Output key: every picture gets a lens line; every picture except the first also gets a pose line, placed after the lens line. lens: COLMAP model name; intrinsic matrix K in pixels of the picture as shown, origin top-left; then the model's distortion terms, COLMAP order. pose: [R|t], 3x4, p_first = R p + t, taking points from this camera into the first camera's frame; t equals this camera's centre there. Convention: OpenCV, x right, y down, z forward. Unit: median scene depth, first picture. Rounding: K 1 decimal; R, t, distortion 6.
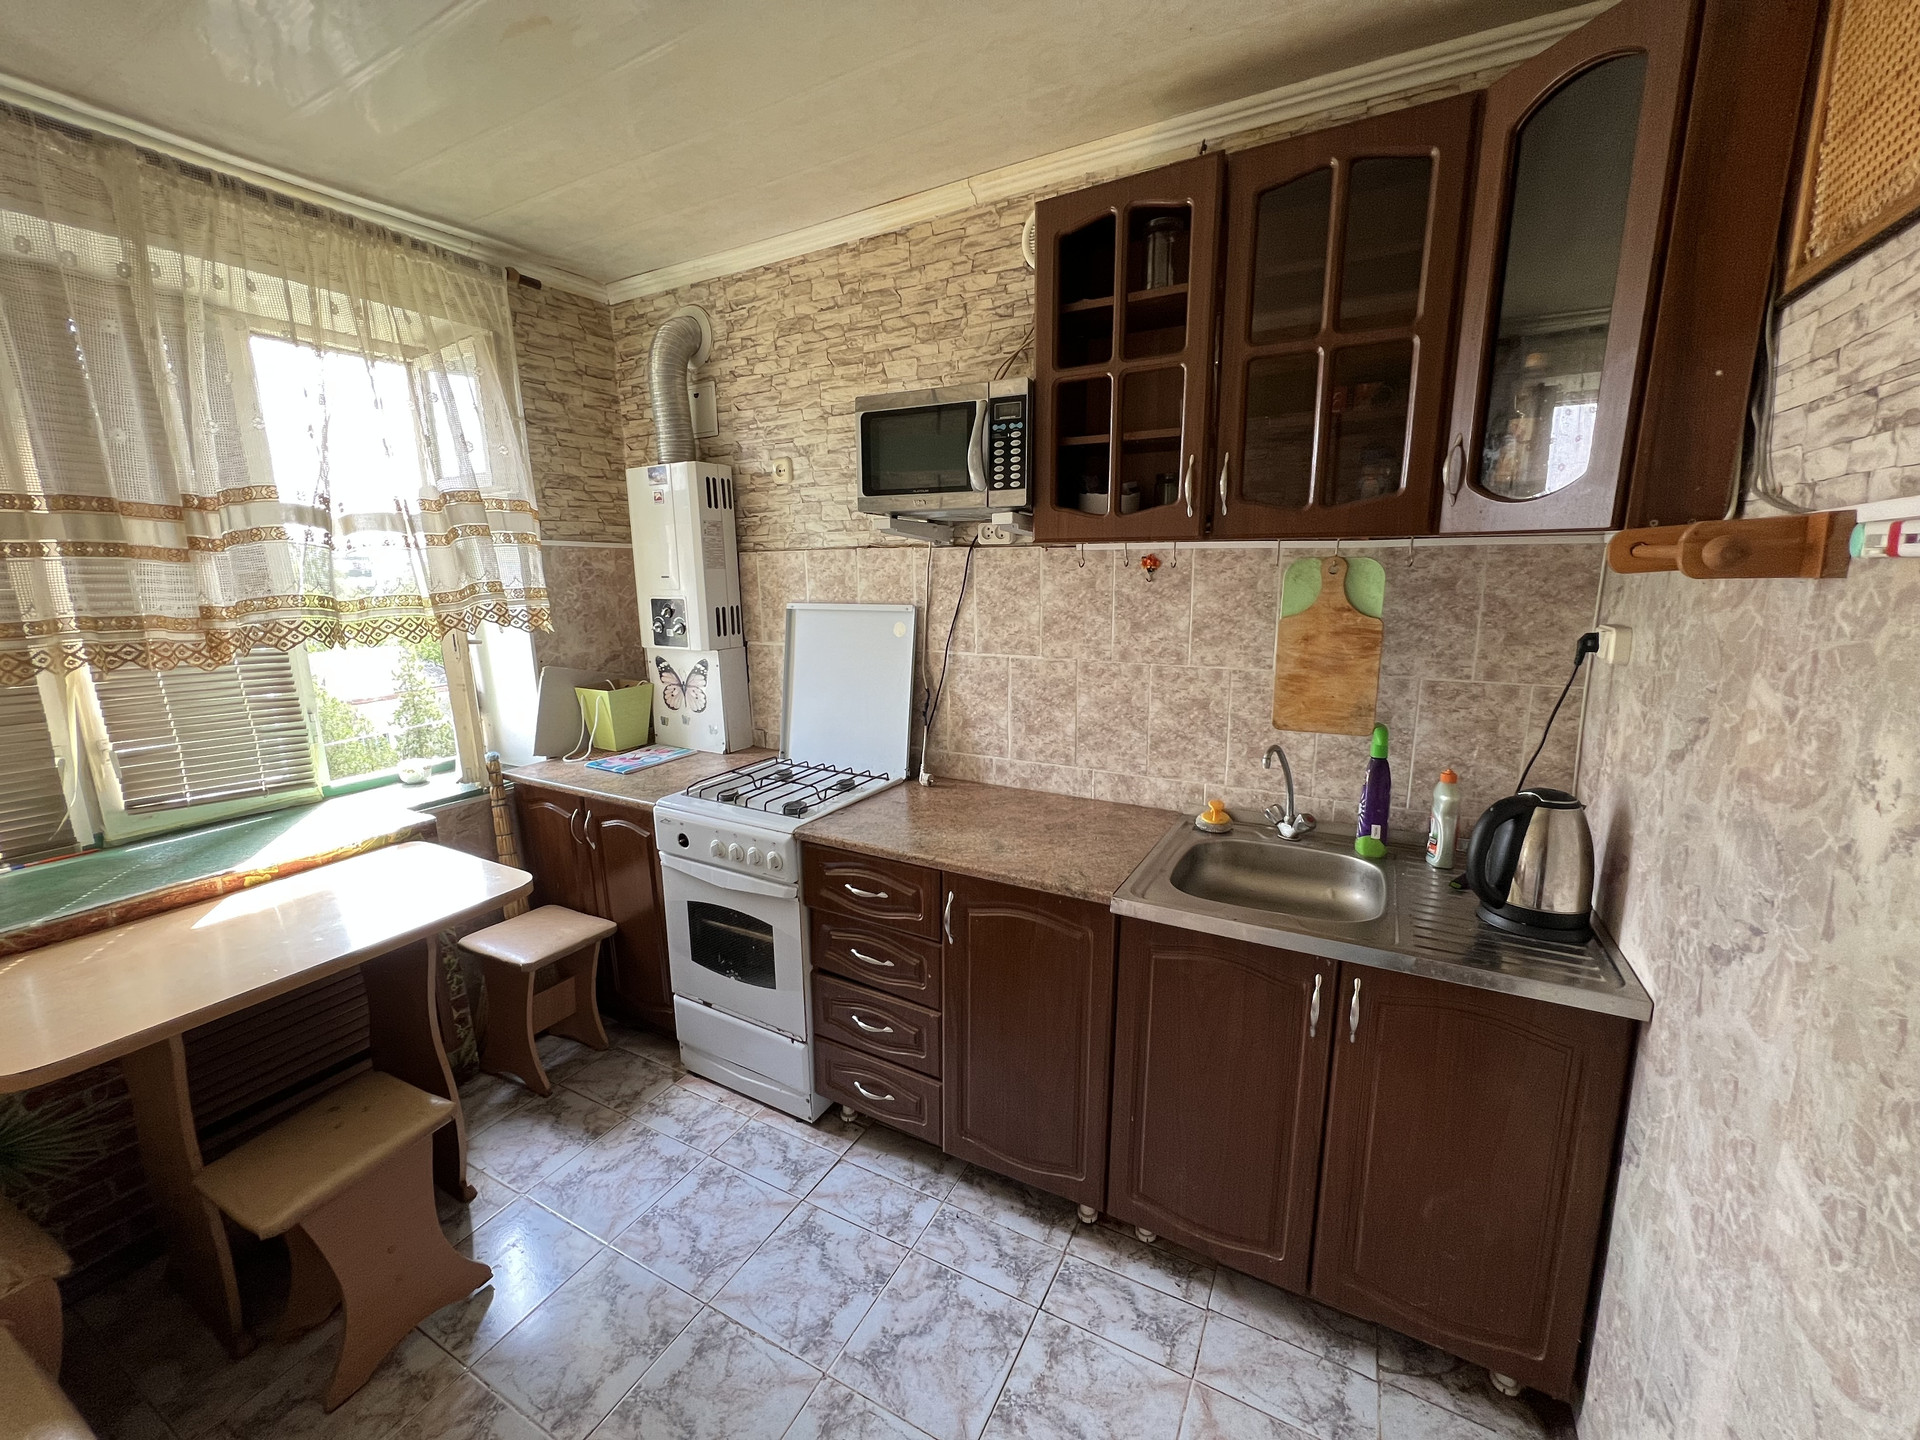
lens RADIAL K [[770.4, 0, 966.1], [0, 770.4, 714.9], [0, 0, 1]] dist [-0.005299, 0.000722]
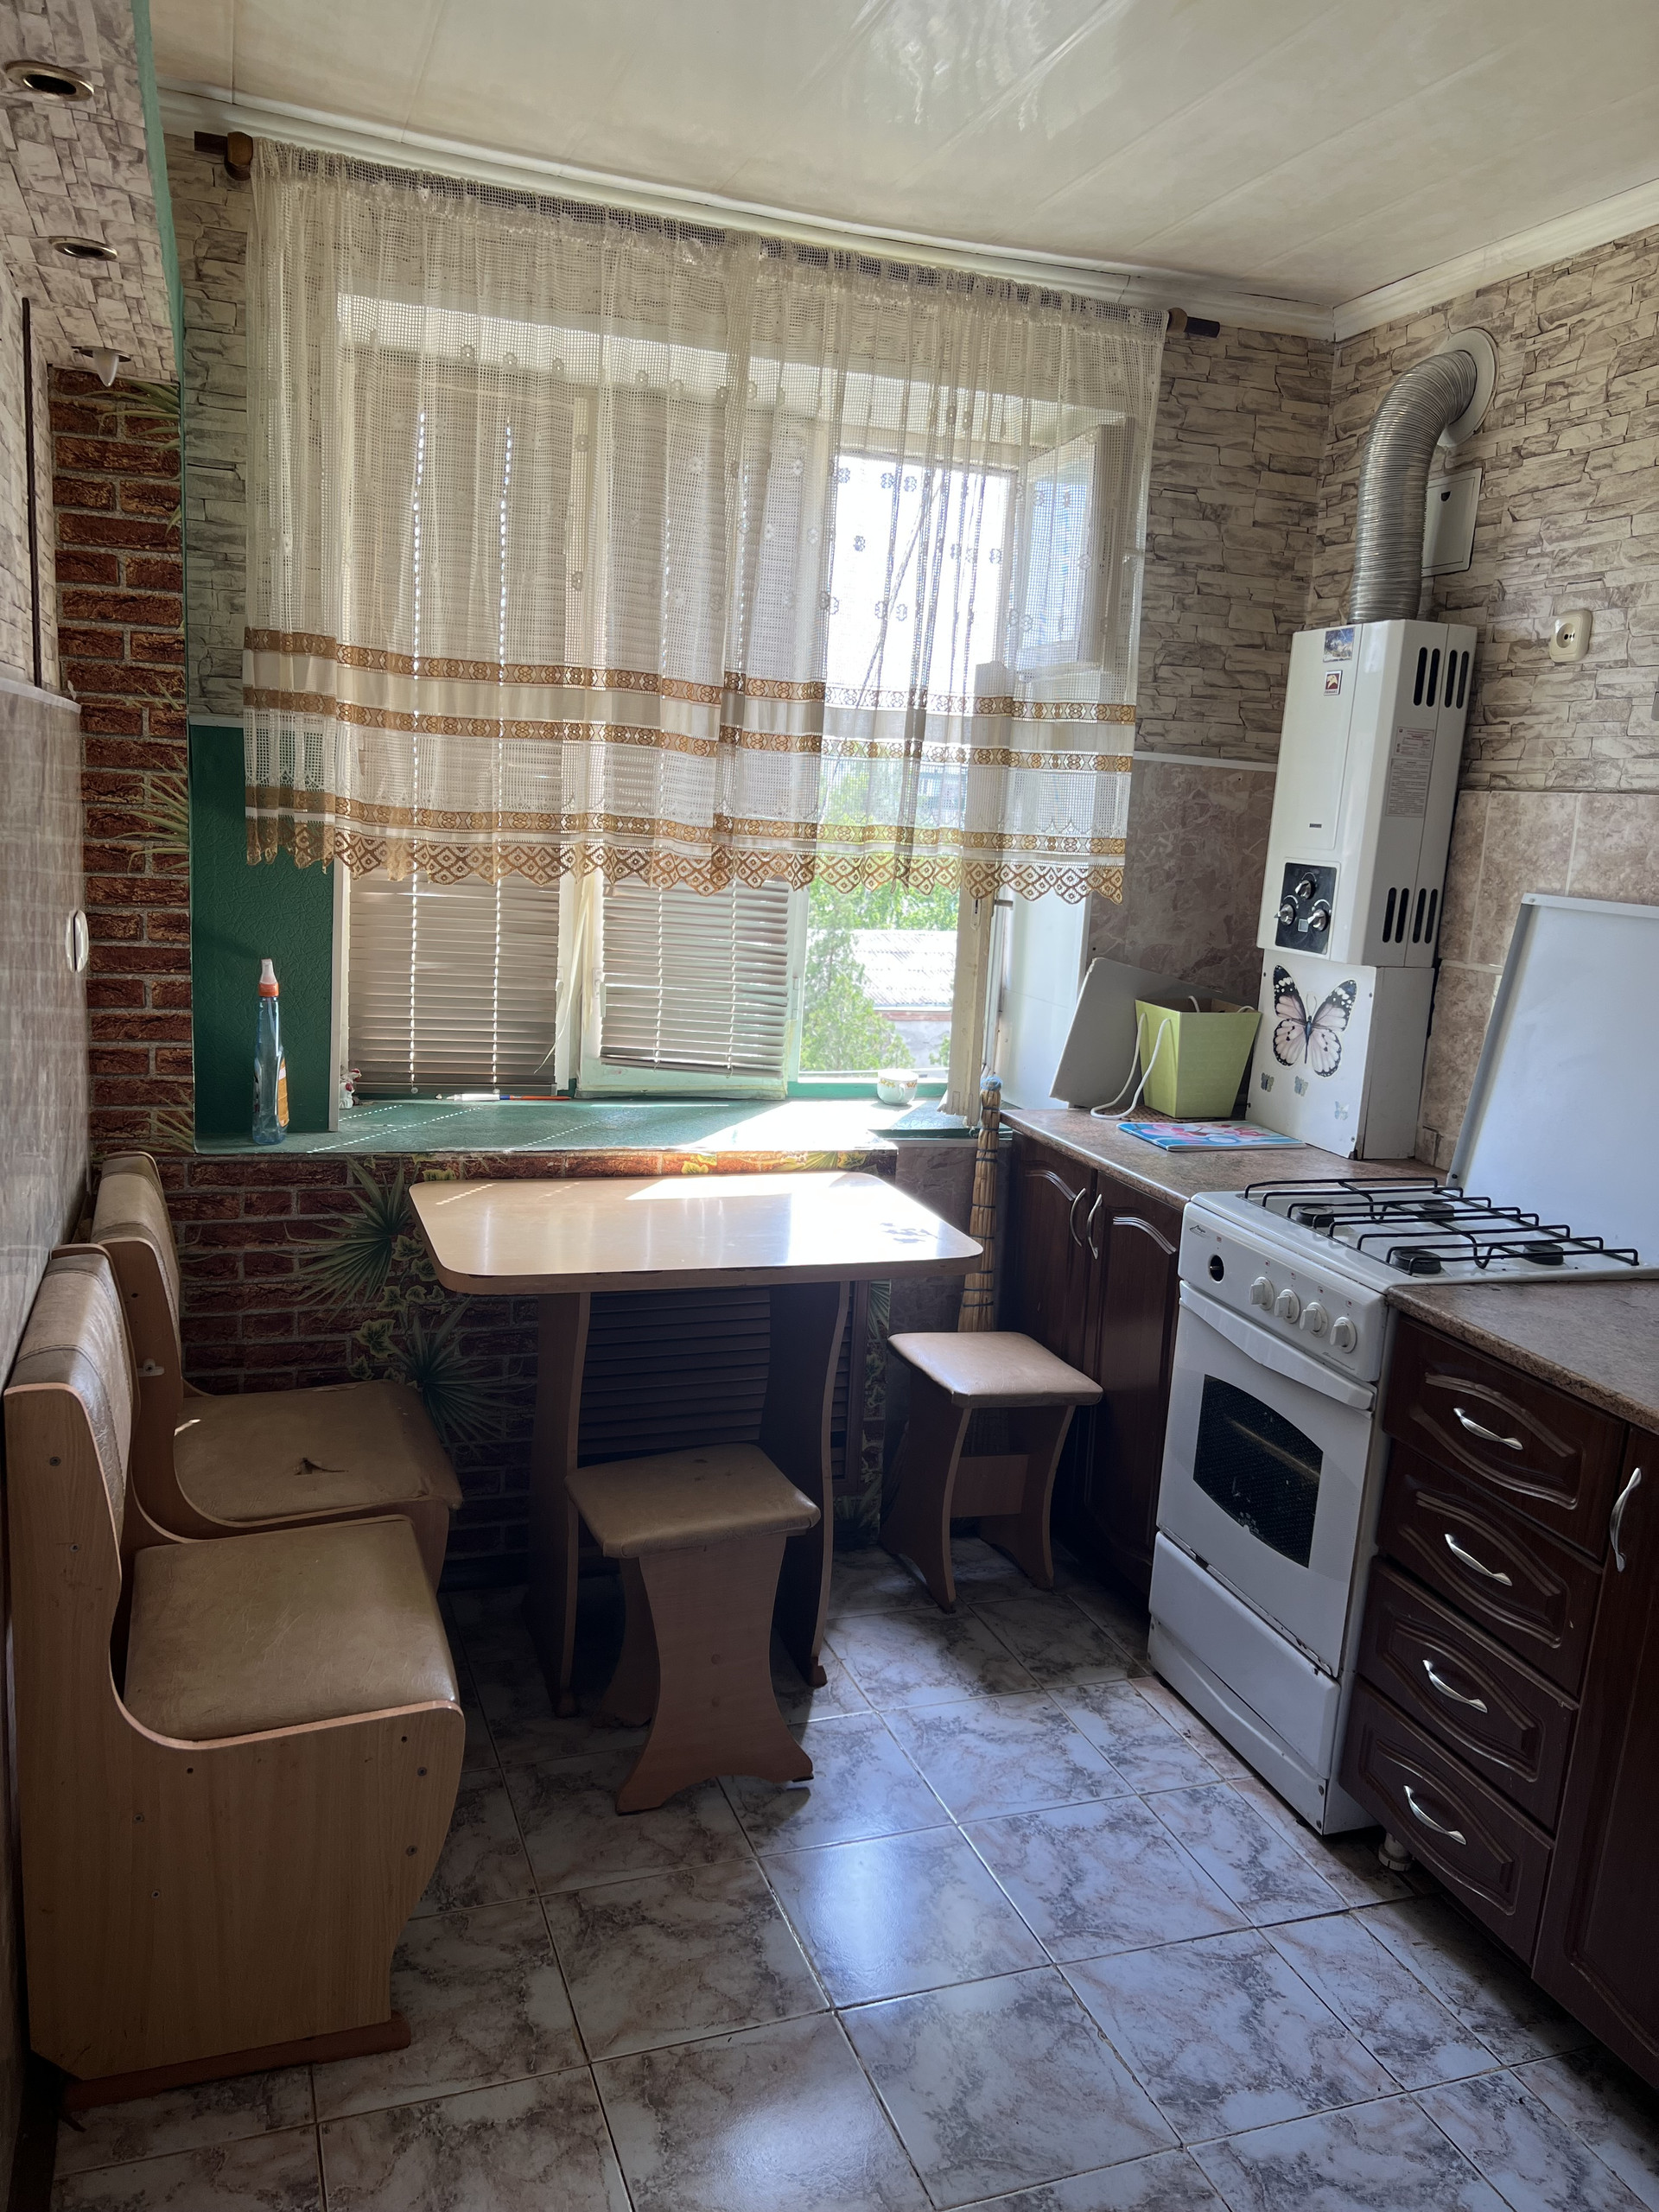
lens RADIAL K [[1687.0, 0, 829.5], [0, 1687.0, 1106.0], [0, 0, 1]] dist [0.064896, -0.091797]
pose [[0.742473, 0.179149, -0.645477, 0.200257], [-0.197402, 0.979301, 0.044734, 0.038573], [0.640130, 0.094205, 0.762469, -0.163697]]
